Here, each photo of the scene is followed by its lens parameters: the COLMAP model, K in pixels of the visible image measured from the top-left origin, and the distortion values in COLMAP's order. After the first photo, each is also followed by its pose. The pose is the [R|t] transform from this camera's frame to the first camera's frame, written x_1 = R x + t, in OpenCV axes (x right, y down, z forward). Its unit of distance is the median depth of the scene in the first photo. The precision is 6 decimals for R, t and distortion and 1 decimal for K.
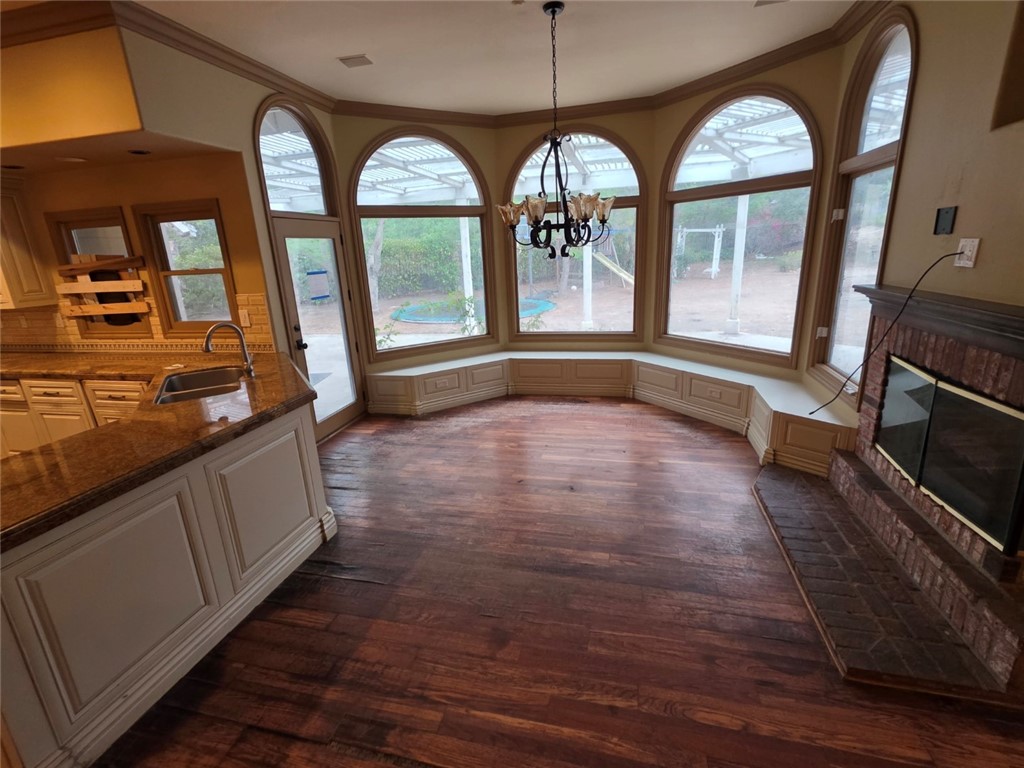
lens RADIAL K [[472.4, 0, 511.8], [0, 472.4, 385.0], [0, 0, 1]] dist [0.000543, 0.000029]
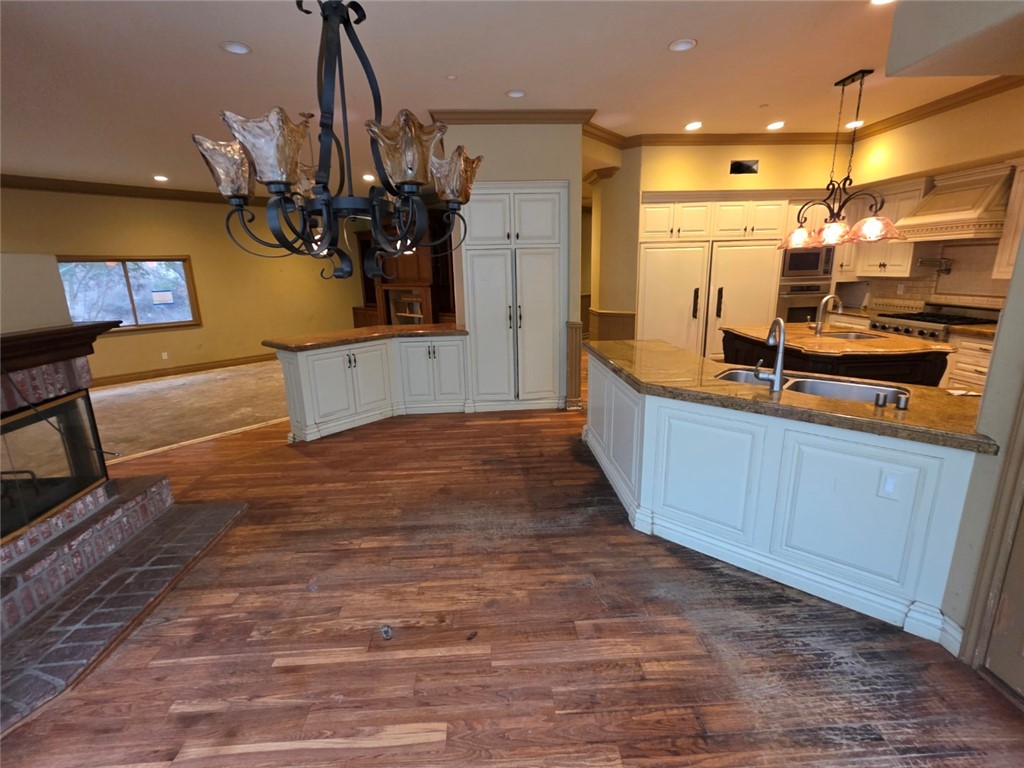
lens RADIAL K [[472.4, 0, 510.8], [0, 472.4, 381.6], [0, 0, 1]] dist [0.000543, 0.000029]
pose [[-0.953321, 0.138808, -0.268161, 0.115738], [-0.013231, 0.868022, 0.496349, -0.509432], [0.301667, 0.476728, -0.825668, 1.825722]]
